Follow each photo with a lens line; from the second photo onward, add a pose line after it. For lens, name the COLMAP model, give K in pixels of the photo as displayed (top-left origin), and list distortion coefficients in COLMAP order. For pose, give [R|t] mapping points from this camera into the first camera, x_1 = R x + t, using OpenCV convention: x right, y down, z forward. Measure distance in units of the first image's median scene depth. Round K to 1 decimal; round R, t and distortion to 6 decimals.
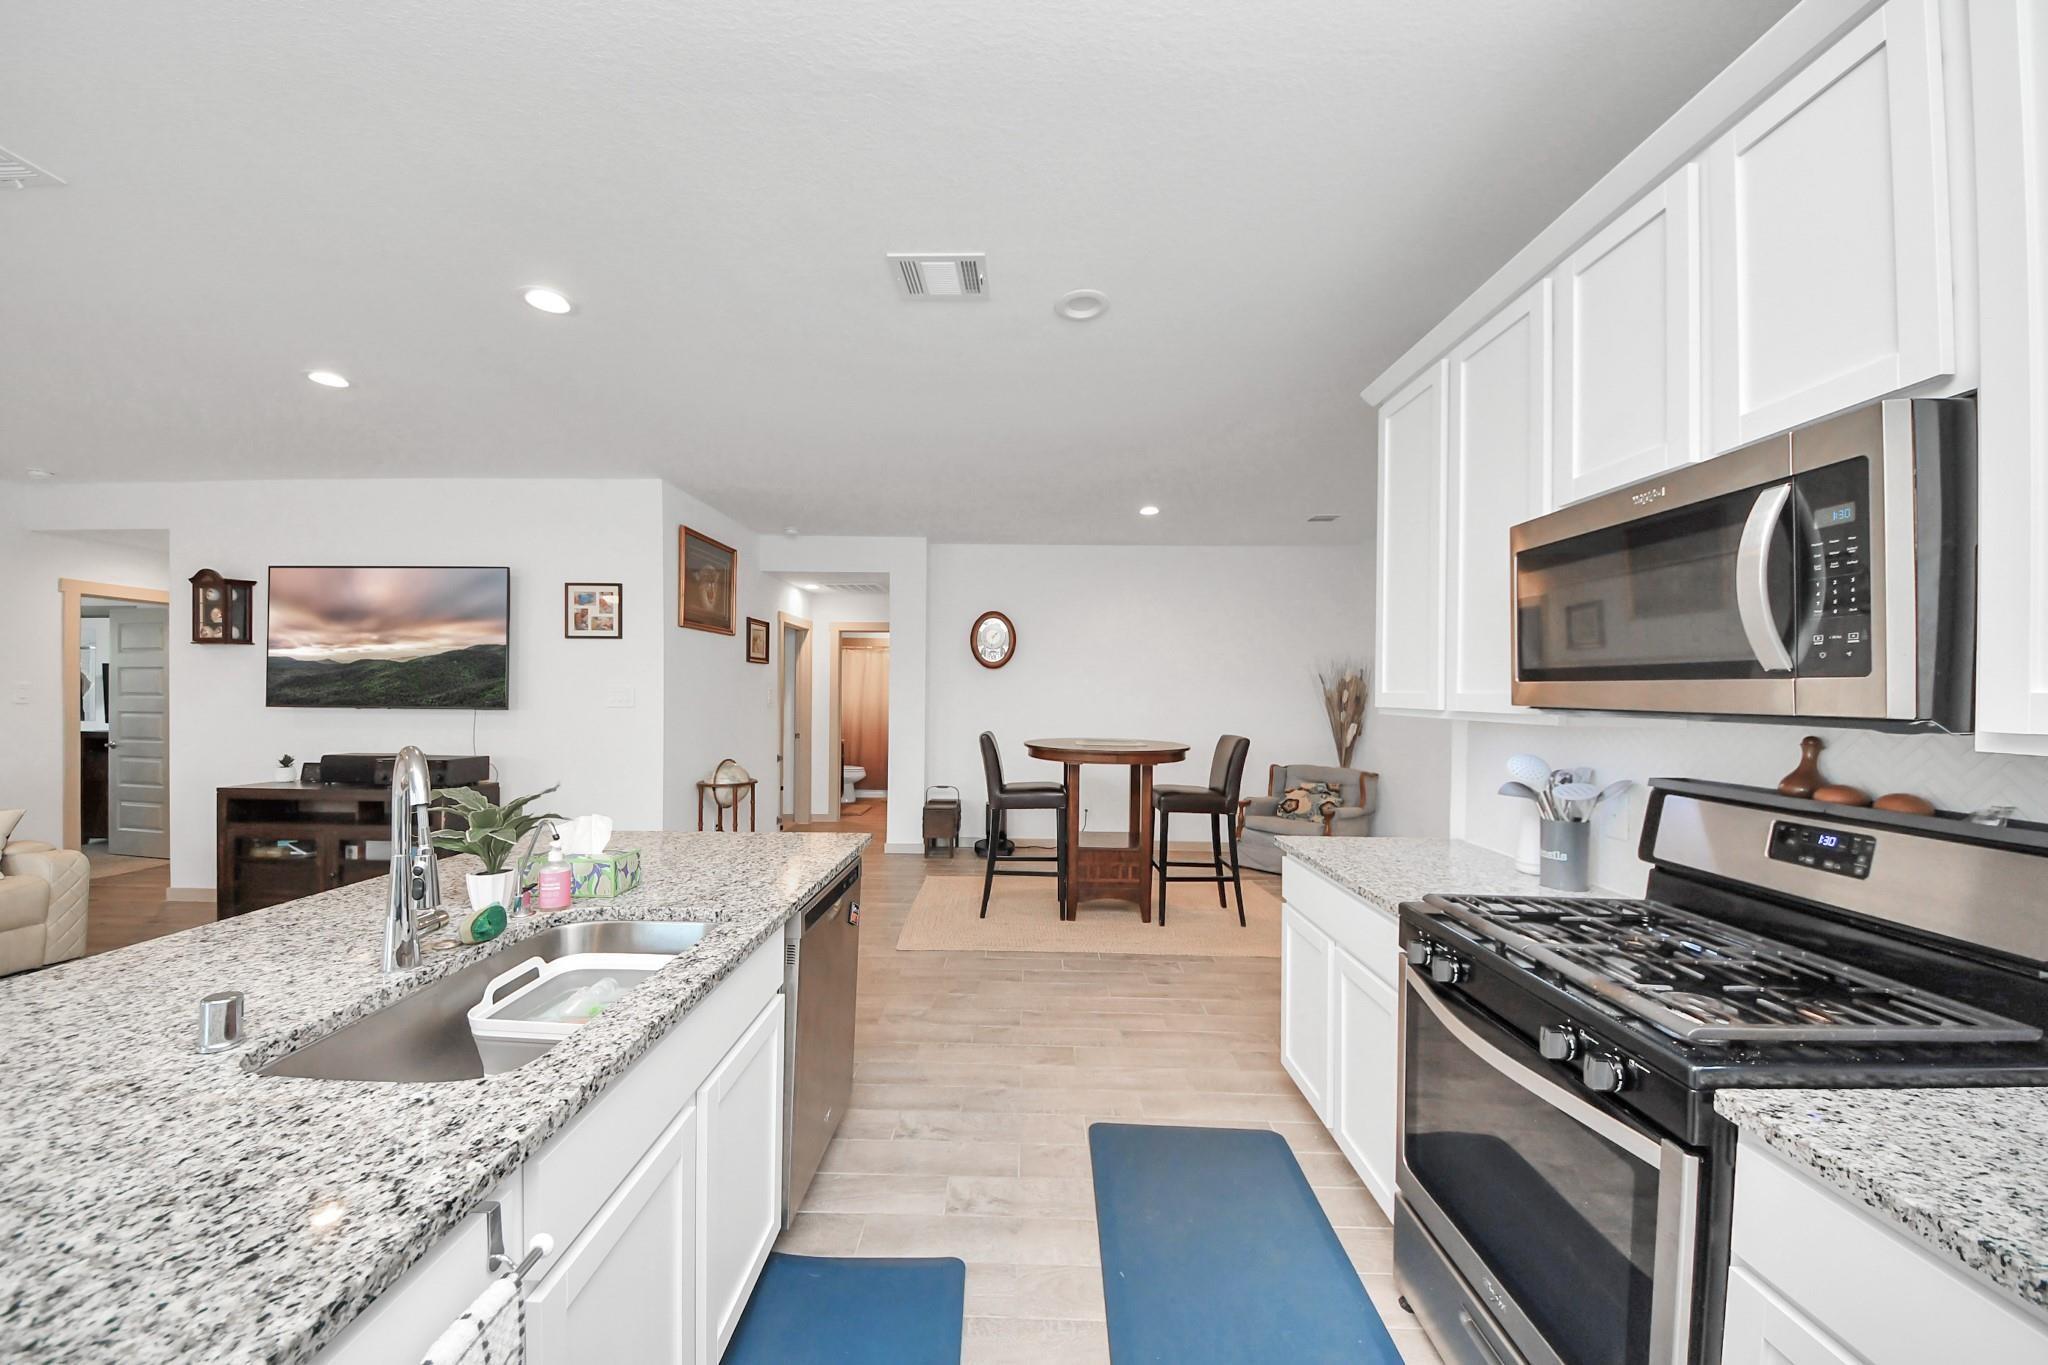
lens RADIAL K [[750.2, 0, 998.4], [0, 750.2, 686.8], [0, 0, 1]] dist [0.000879, 0.000029]
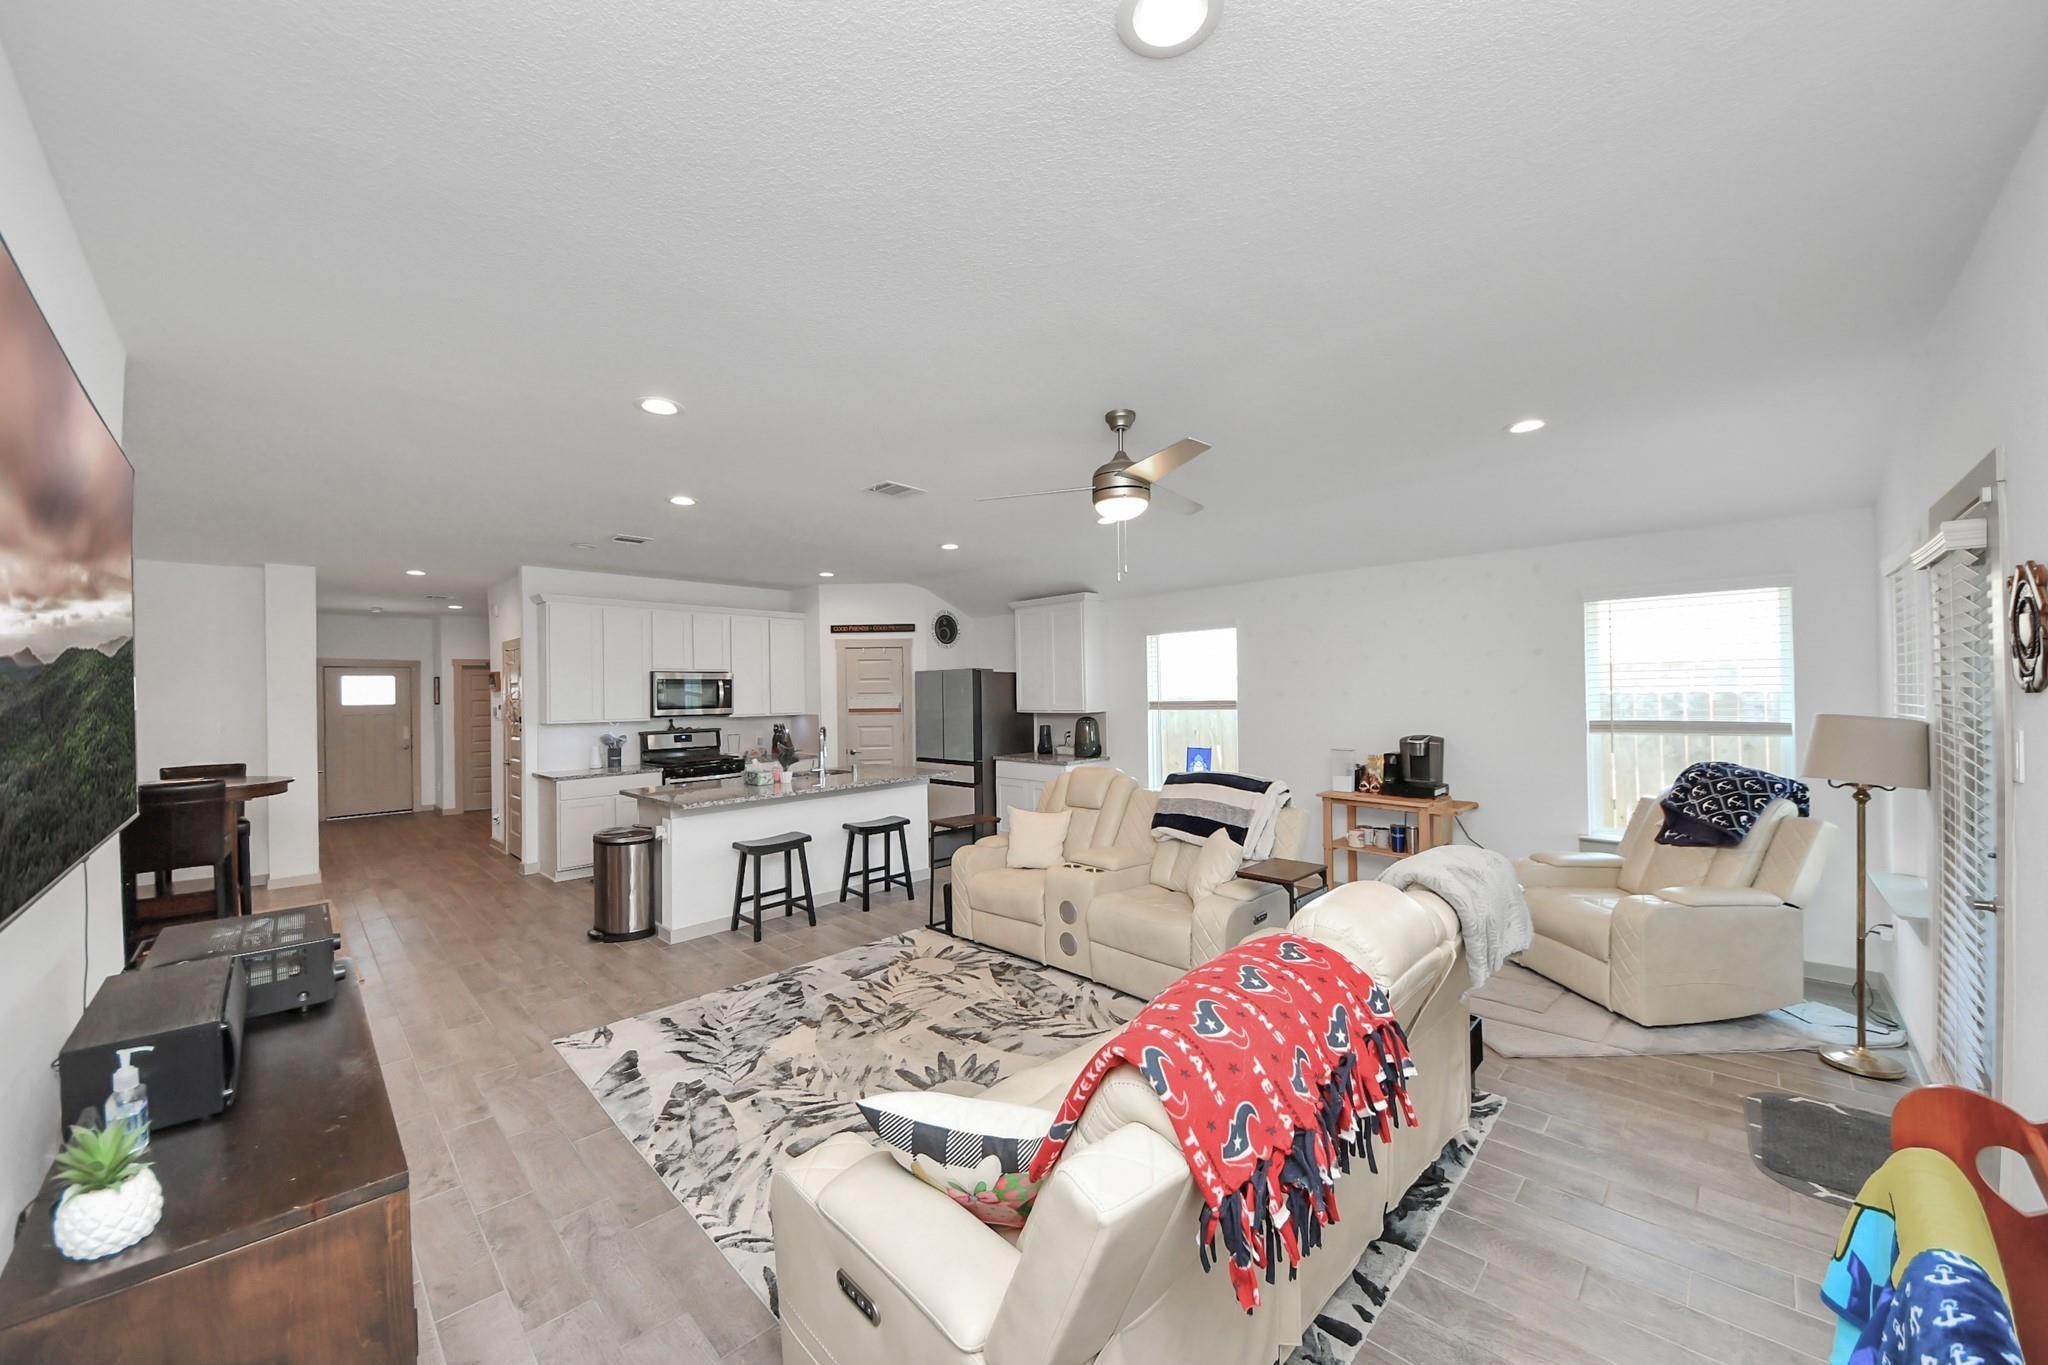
lens RADIAL K [[750.0, 0, 1024.0], [0, 750.0, 682.5], [0, 0, 1]] dist [-0.000876, -0.000254]
pose [[-0.735788, 0.012864, 0.677090, -1.590066], [0.008110, 0.999915, -0.010183, -0.043566], [-0.677164, -0.002001, -0.735830, 1.178973]]
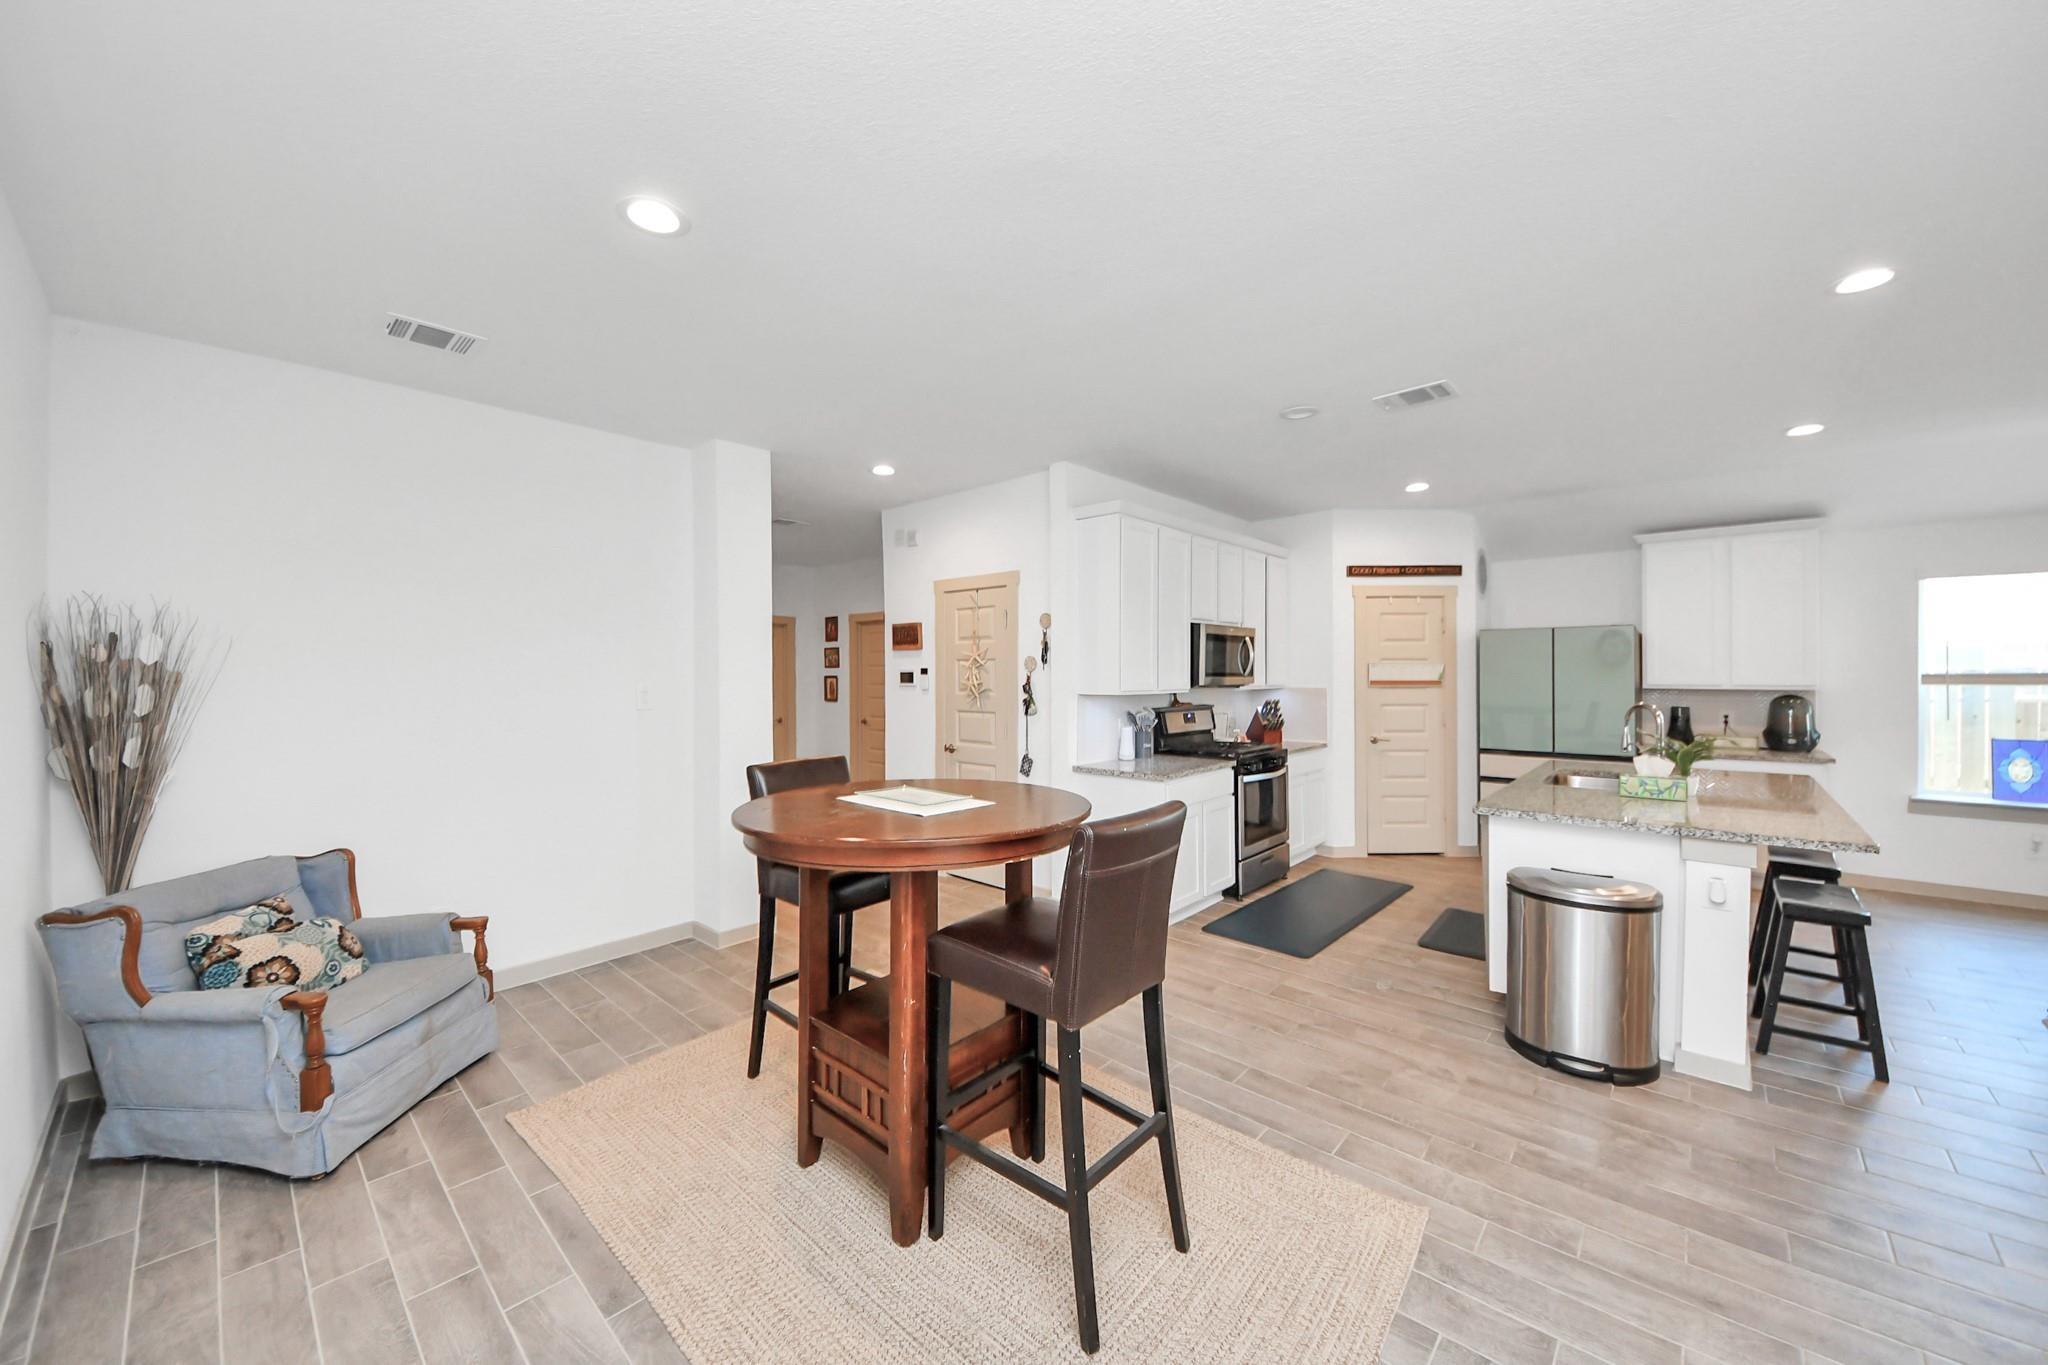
lens RADIAL K [[750.2, 0, 998.4], [0, 750.2, 686.8], [0, 0, 1]] dist [0.000879, 0.000029]
pose [[-0.753533, -0.018279, 0.657156, -0.267435], [-0.005268, 0.999749, 0.021768, -0.012516], [-0.657389, 0.012941, -0.753440, 1.624554]]
